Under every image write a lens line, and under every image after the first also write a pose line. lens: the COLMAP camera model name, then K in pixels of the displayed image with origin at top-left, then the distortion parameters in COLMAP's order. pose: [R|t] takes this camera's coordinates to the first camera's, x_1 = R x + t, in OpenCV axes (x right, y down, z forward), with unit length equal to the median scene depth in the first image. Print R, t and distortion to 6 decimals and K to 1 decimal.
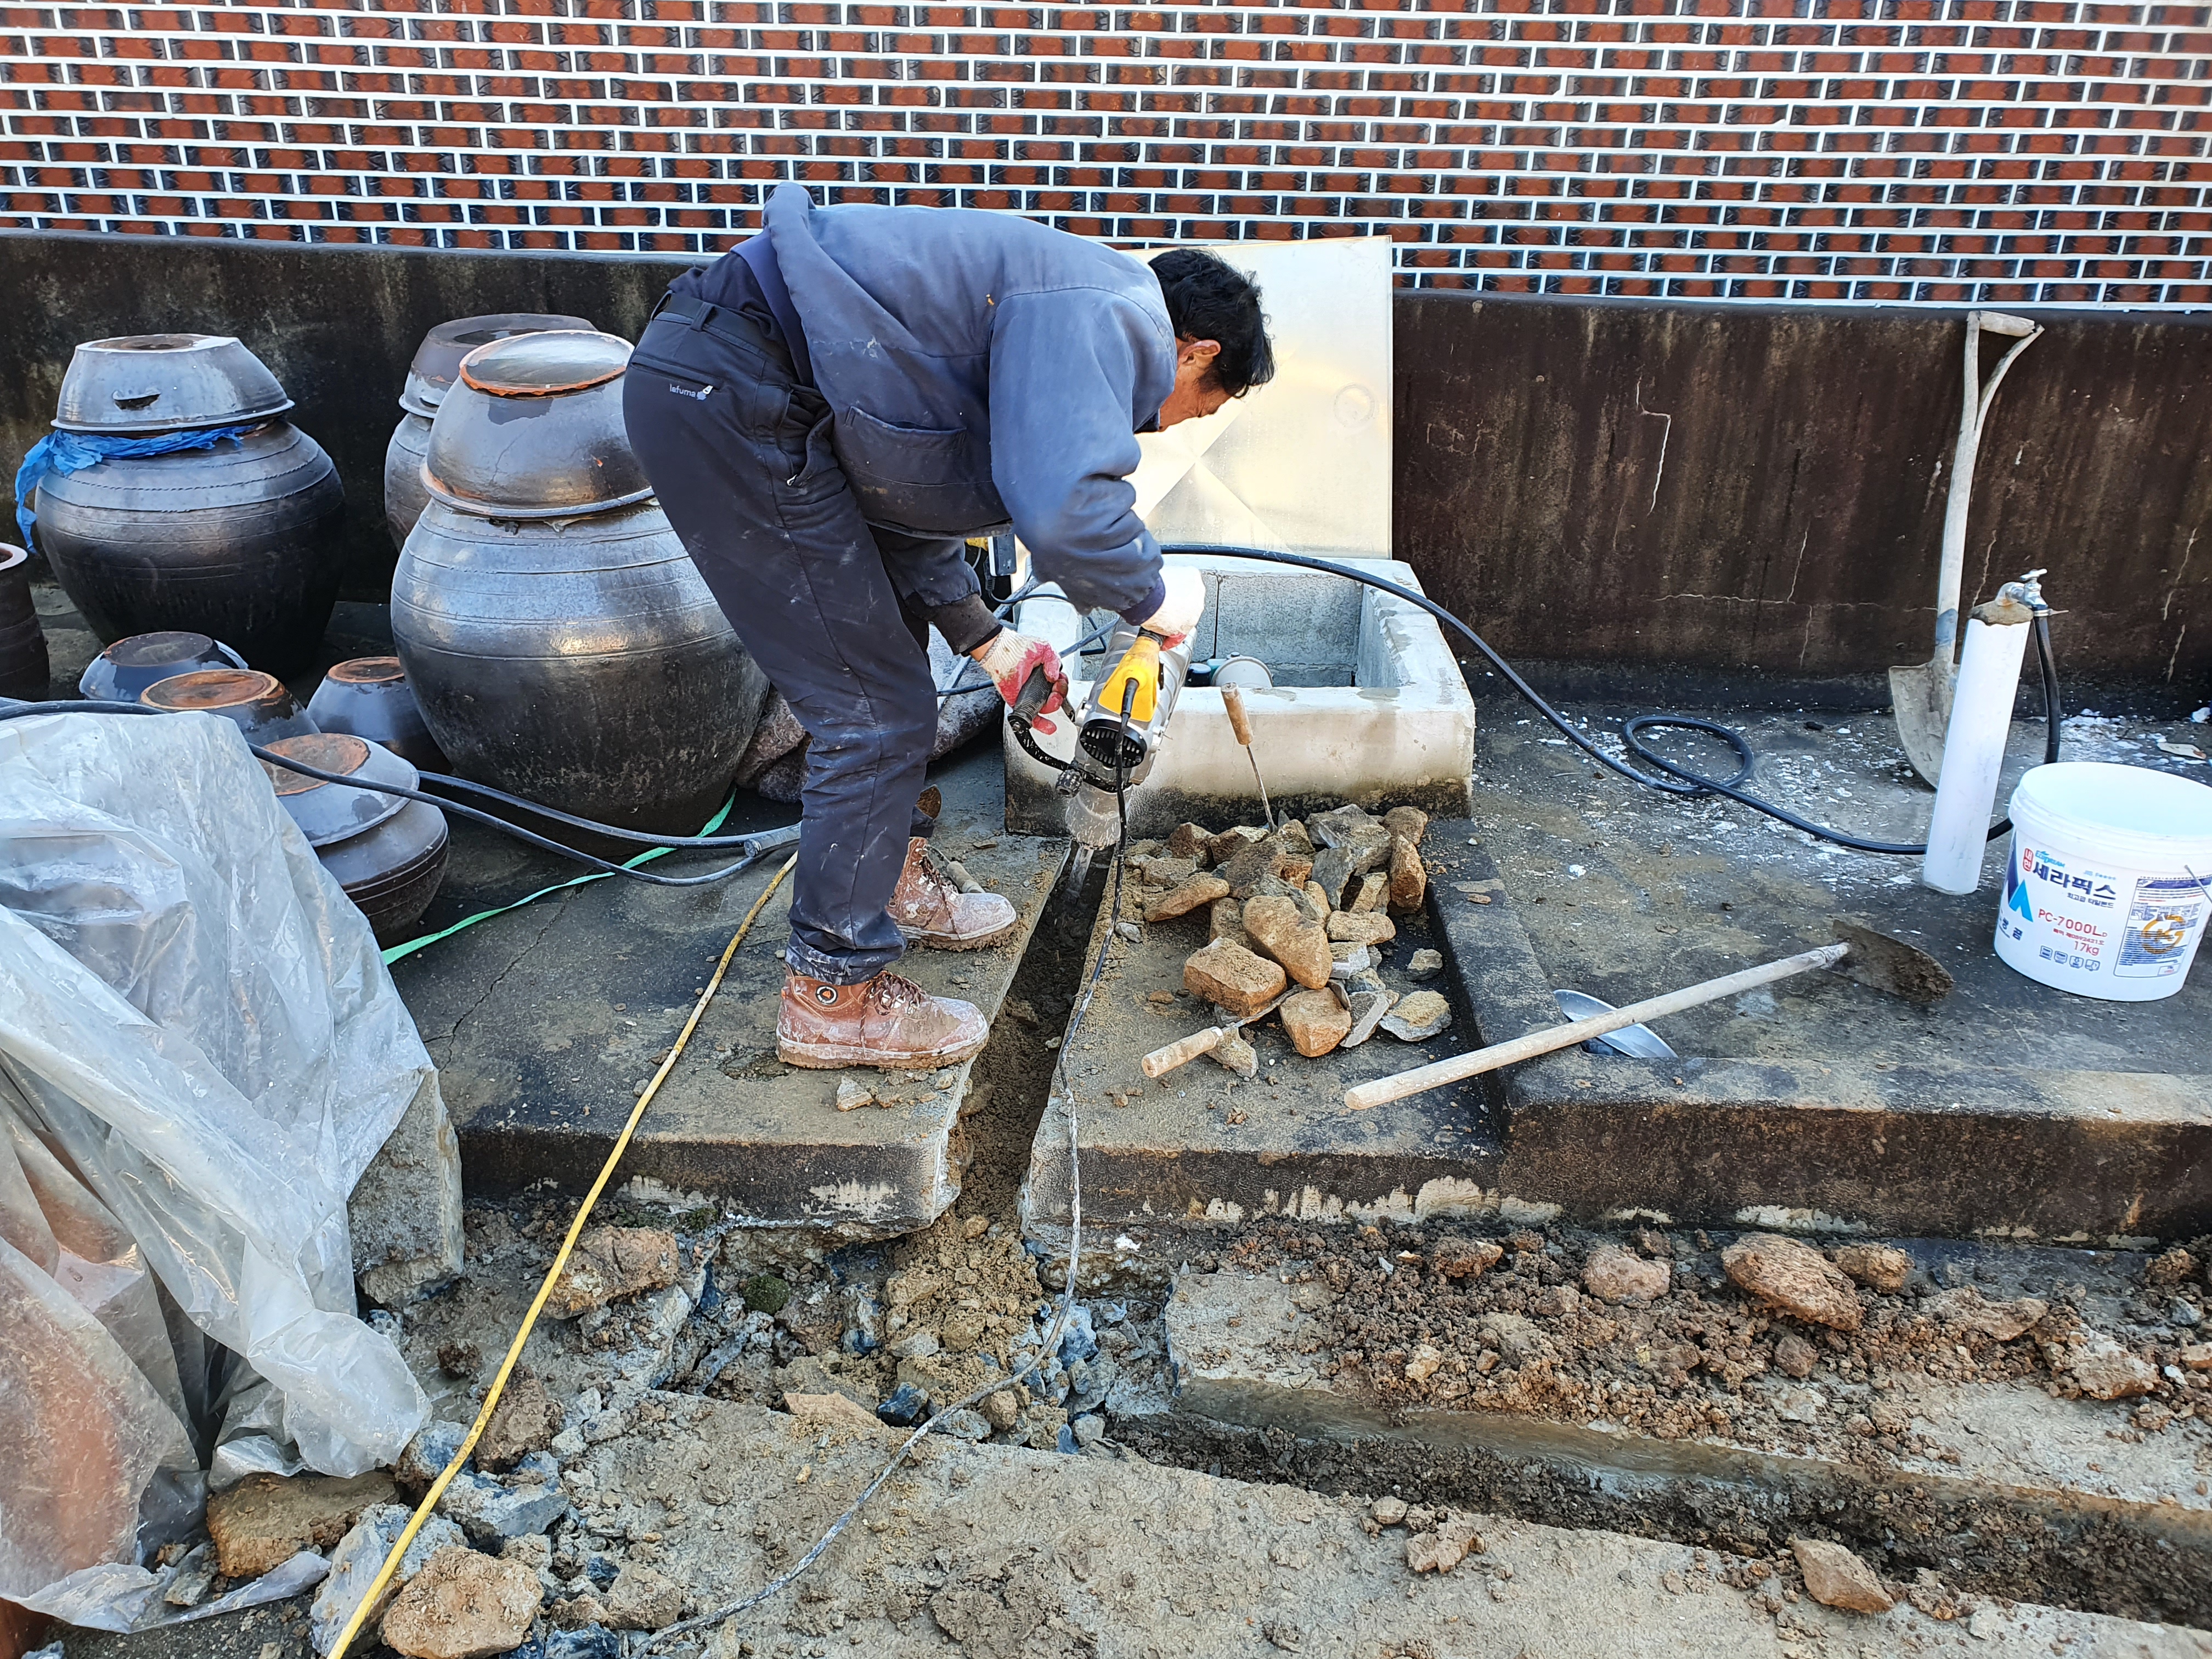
lens RADIAL K [[1675.3, 0, 1106.0], [0, 1675.3, 829.5], [0, 0, 1]] dist [0.037686, -0.055693]
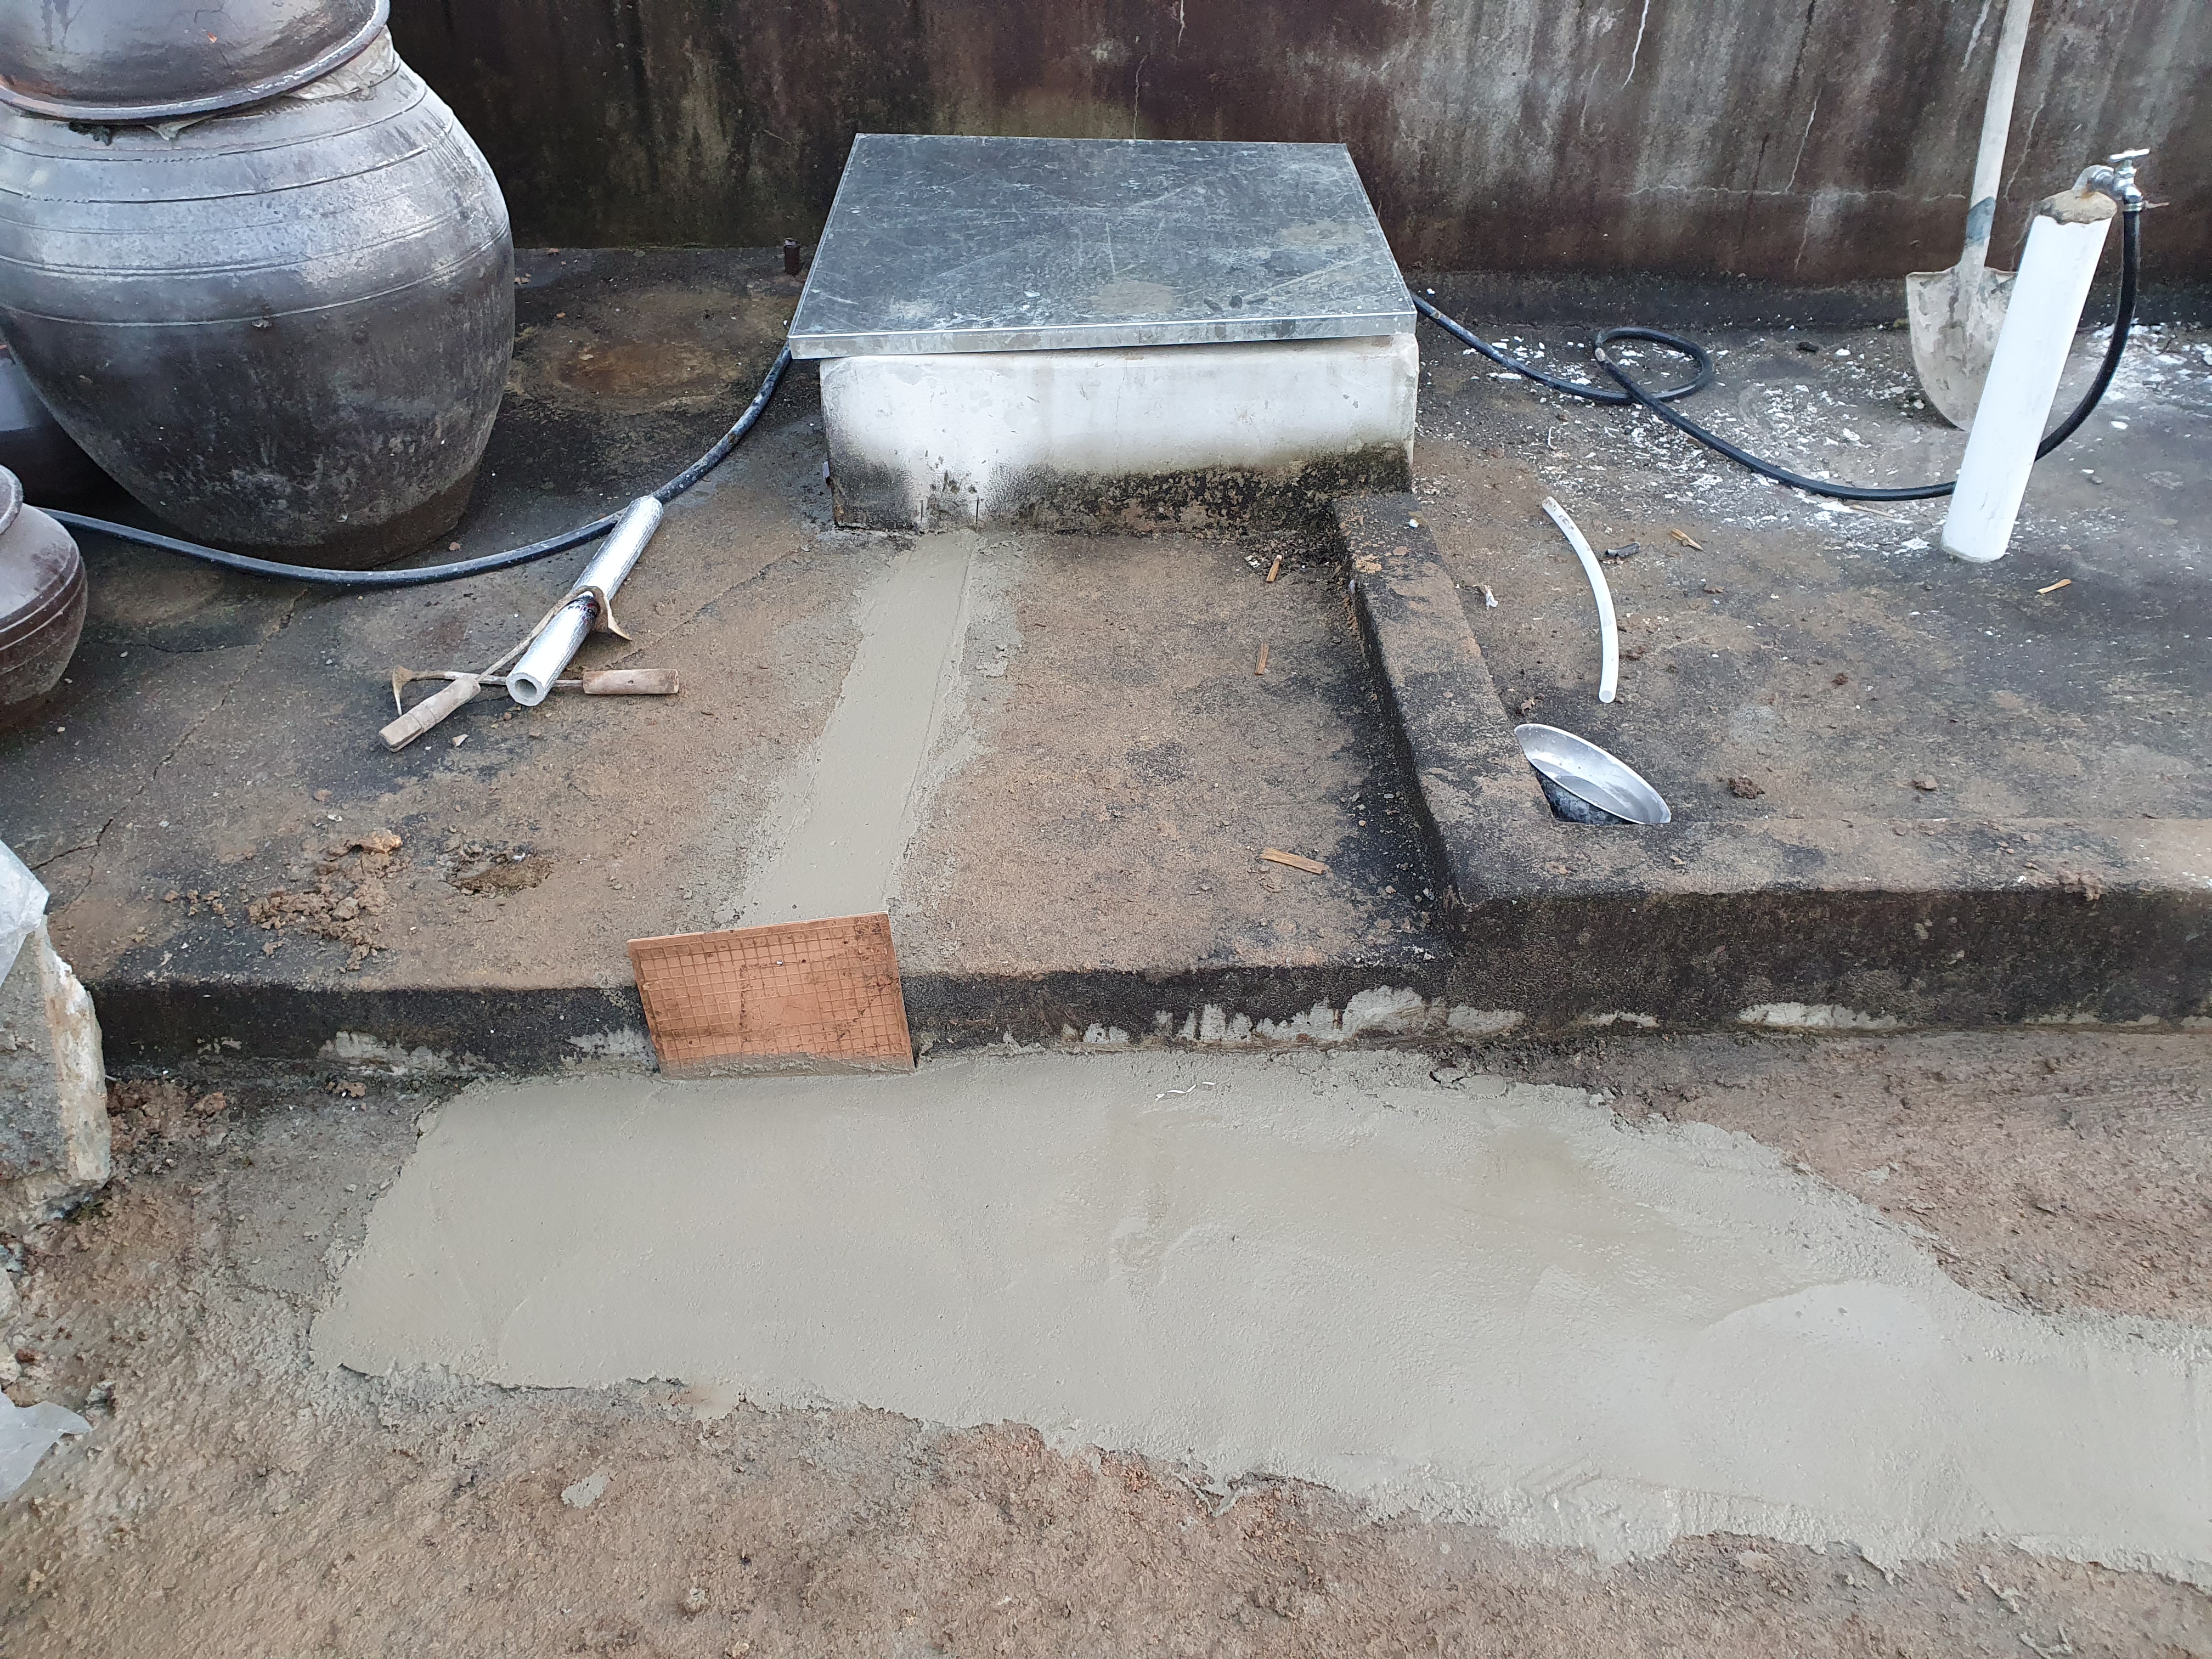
lens RADIAL K [[1681.6, 0, 1075.7], [0, 1681.6, 829.0], [0, 0, 1]] dist [0.013276, 0.003627]
pose [[0.999101, -0.032773, 0.026883, 0.028867], [0.025931, 0.974252, 0.223967, -0.035584], [-0.033531, -0.223068, 0.974226, 0.182499]]
